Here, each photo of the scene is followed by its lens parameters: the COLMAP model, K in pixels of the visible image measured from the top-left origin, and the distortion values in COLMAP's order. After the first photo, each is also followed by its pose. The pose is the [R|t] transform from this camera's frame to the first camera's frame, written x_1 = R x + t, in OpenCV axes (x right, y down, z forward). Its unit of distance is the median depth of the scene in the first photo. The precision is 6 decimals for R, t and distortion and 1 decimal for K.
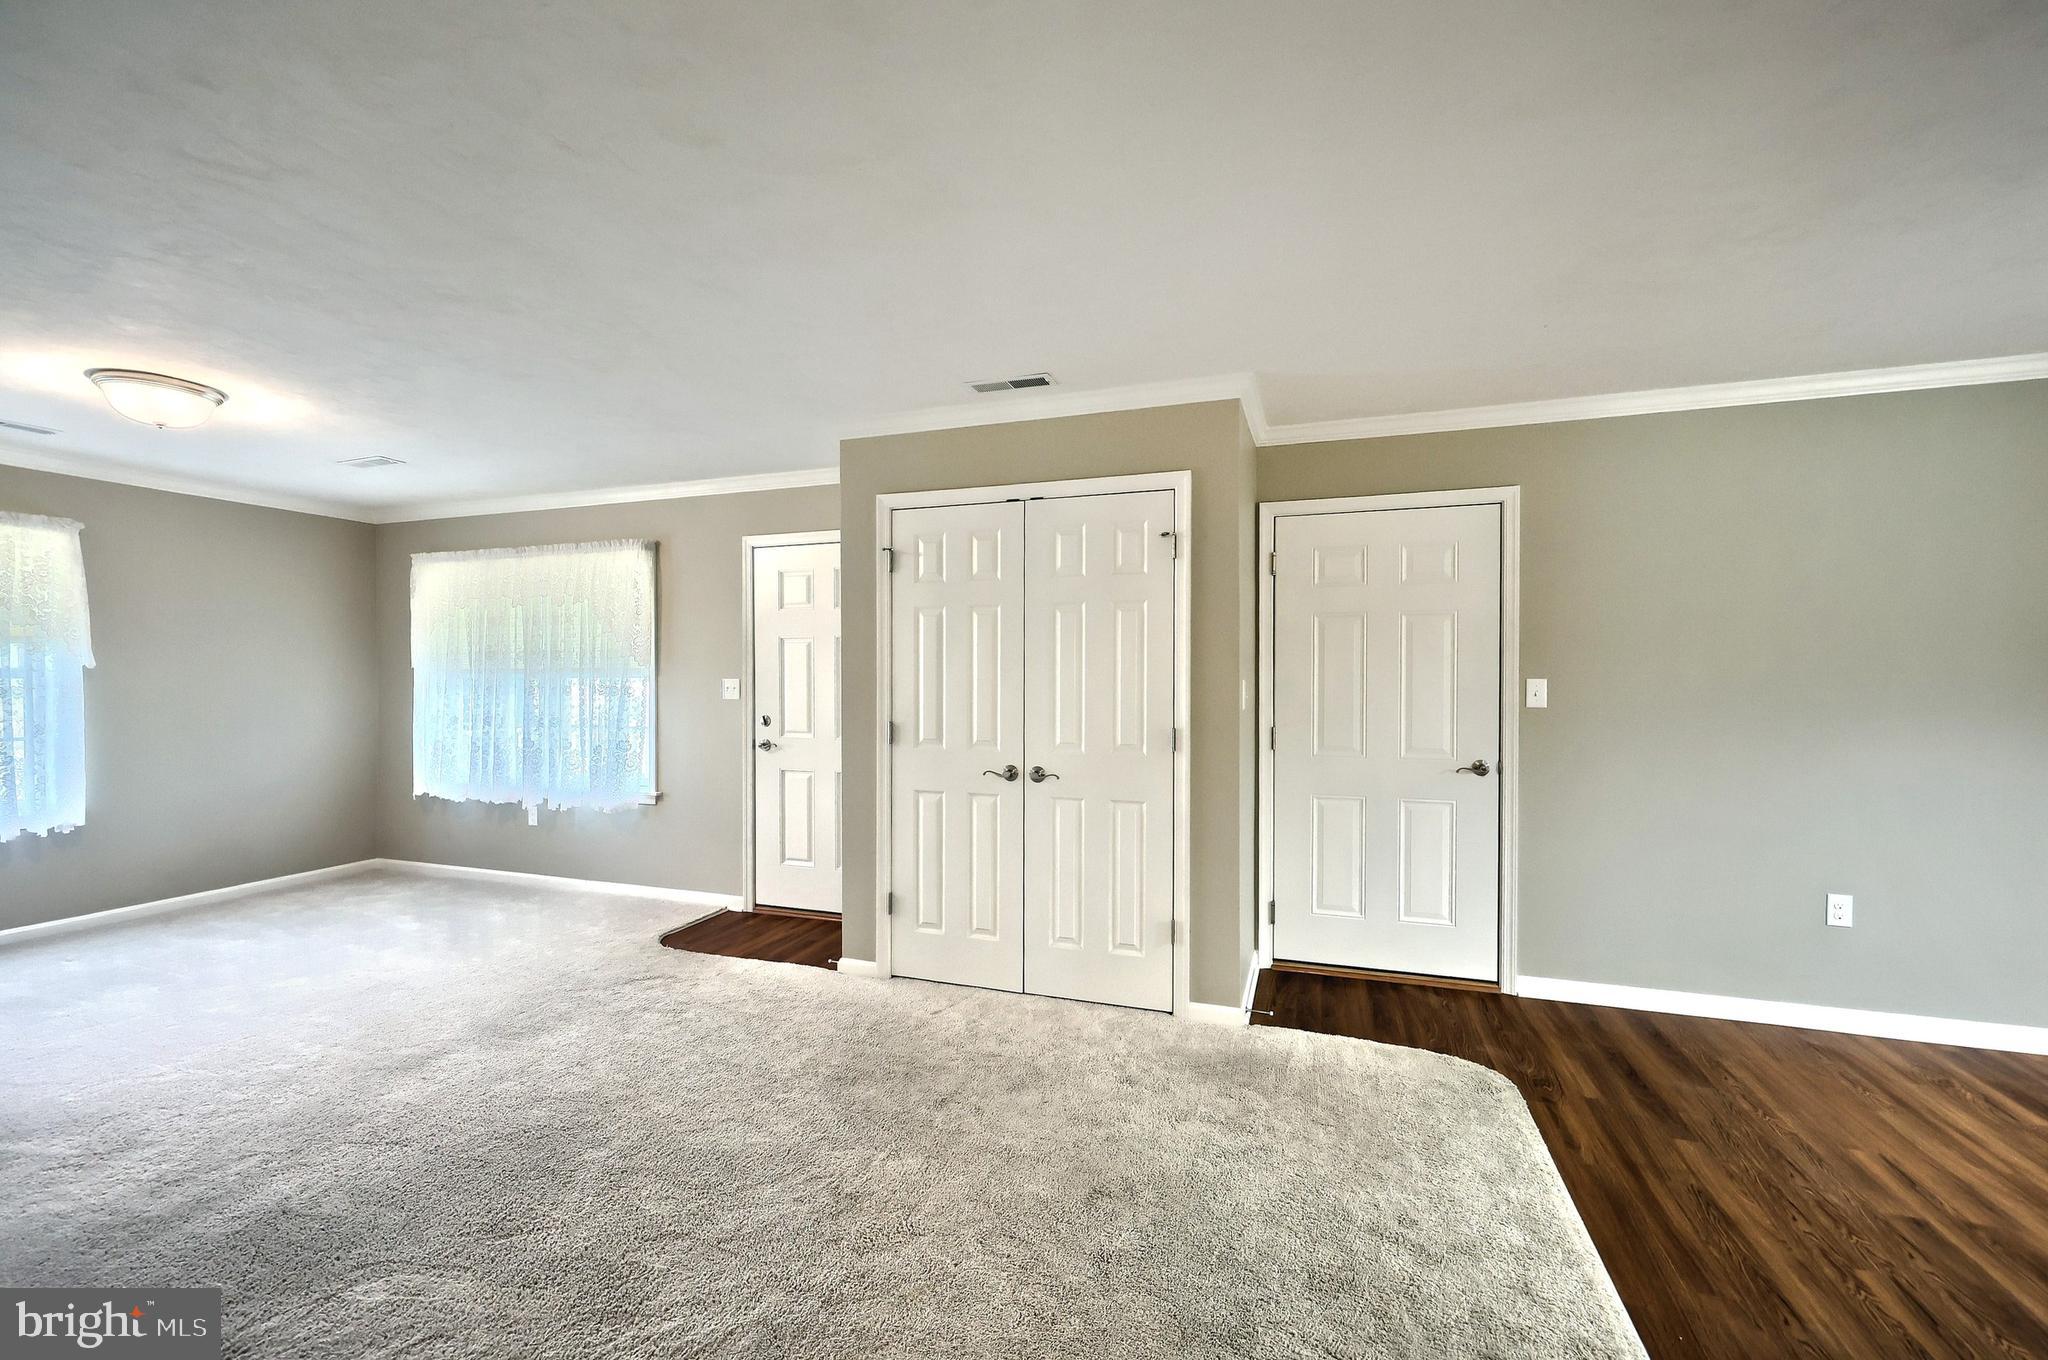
lens RADIAL K [[822.5, 0, 1013.2], [0, 822.5, 669.8], [0, 0, 1]] dist [0.000684, -0.000047]
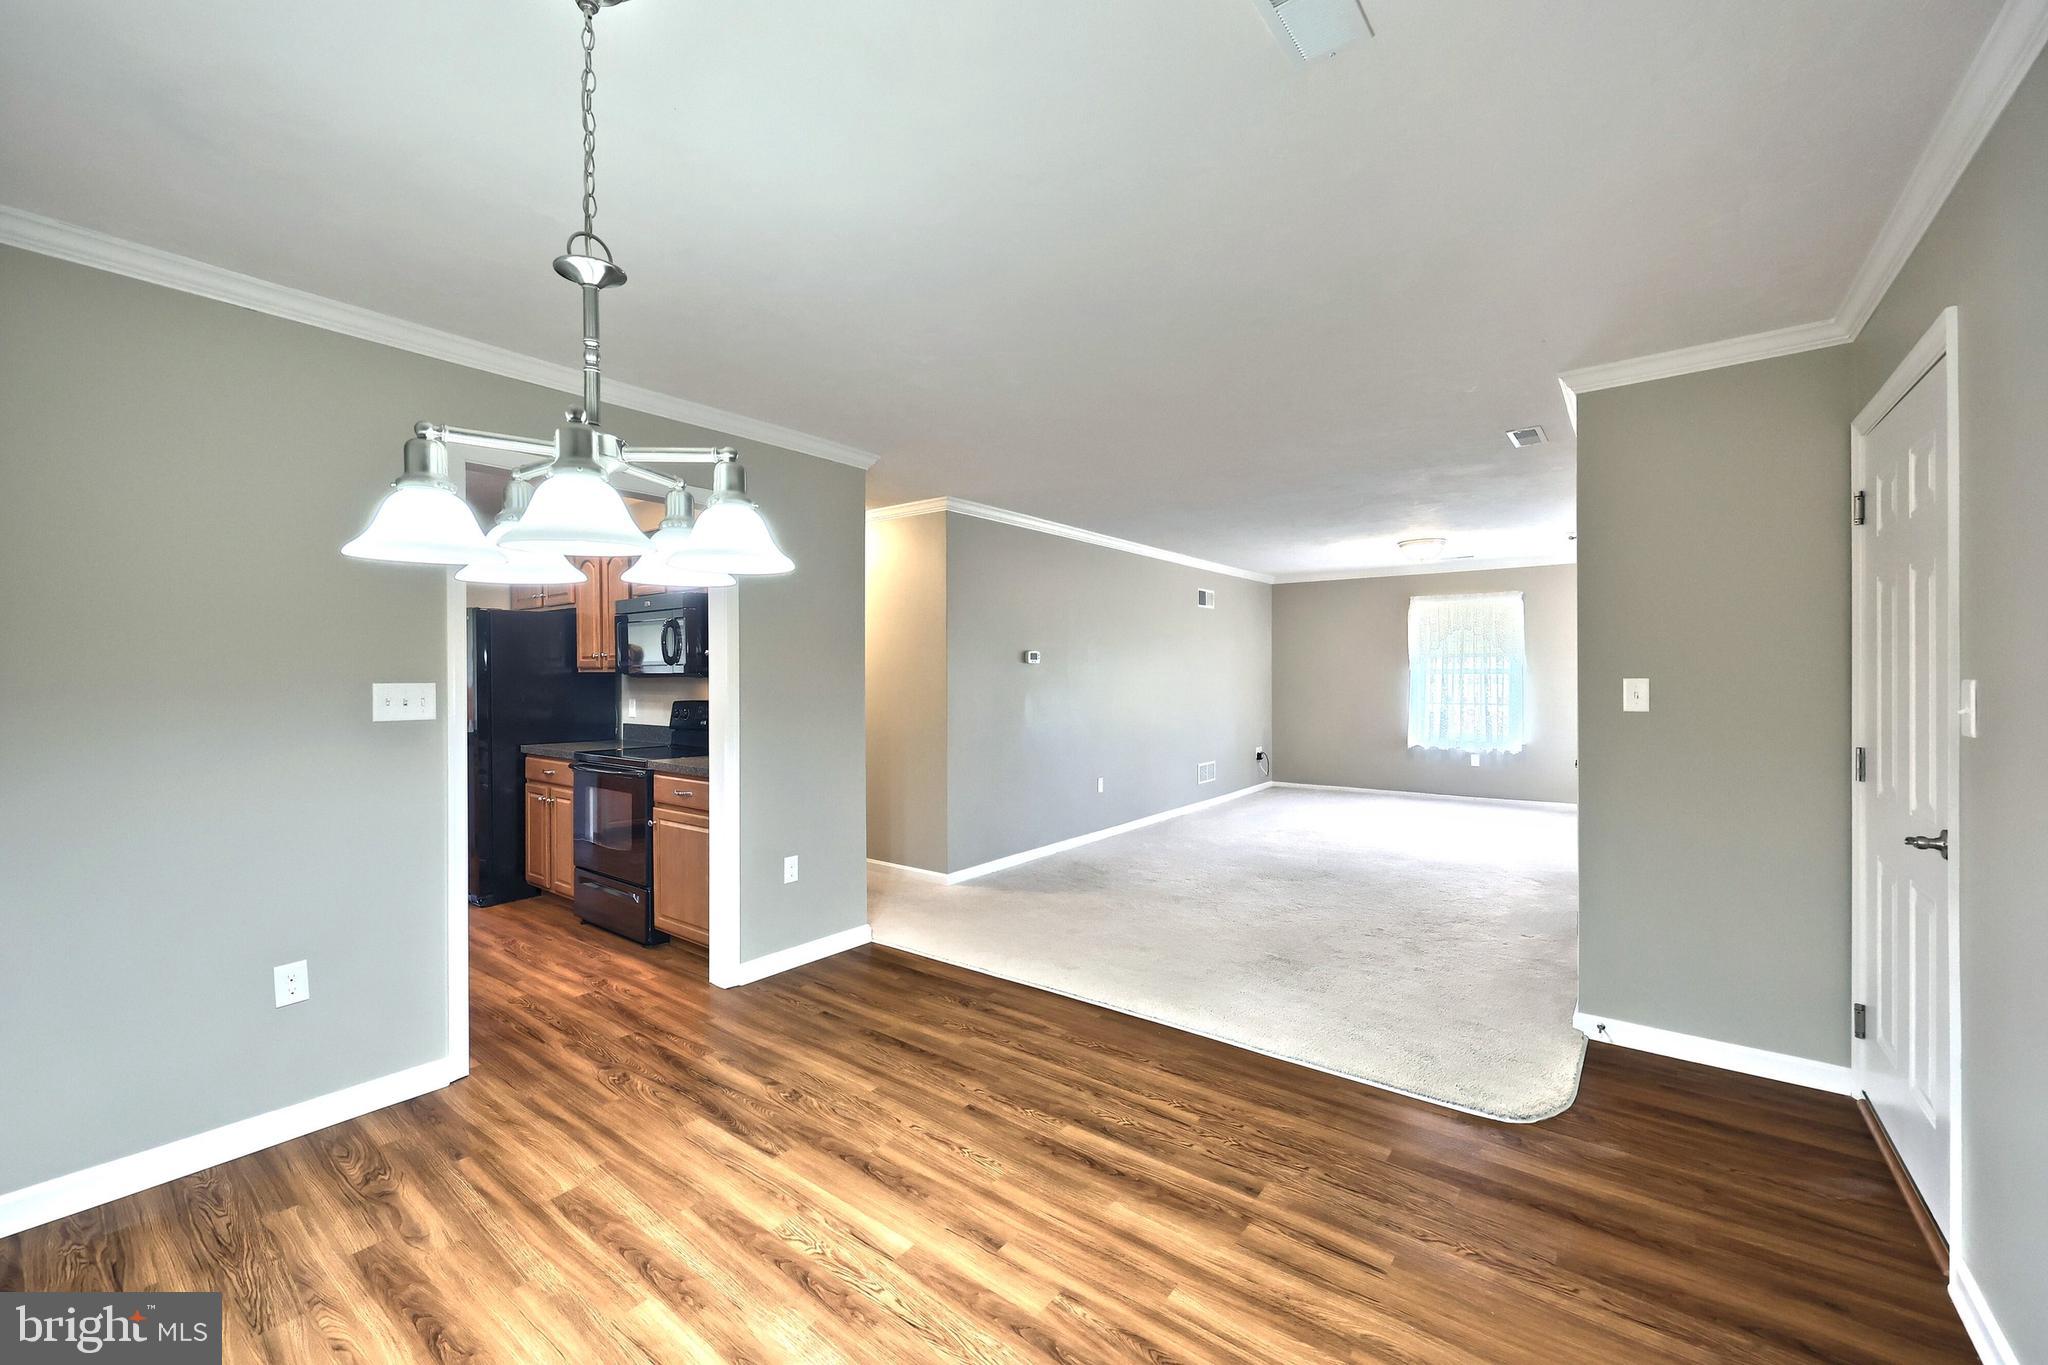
lens RADIAL K [[822.5, 0, 1013.2], [0, 822.5, 672.3], [0, 0, 1]] dist [0.000684, -0.000047]
pose [[-0.297513, 0.004788, -0.954706, 2.090258], [-0.000791, 0.999986, 0.005261, 0.006387], [0.954717, 0.002320, -0.297505, 0.975223]]
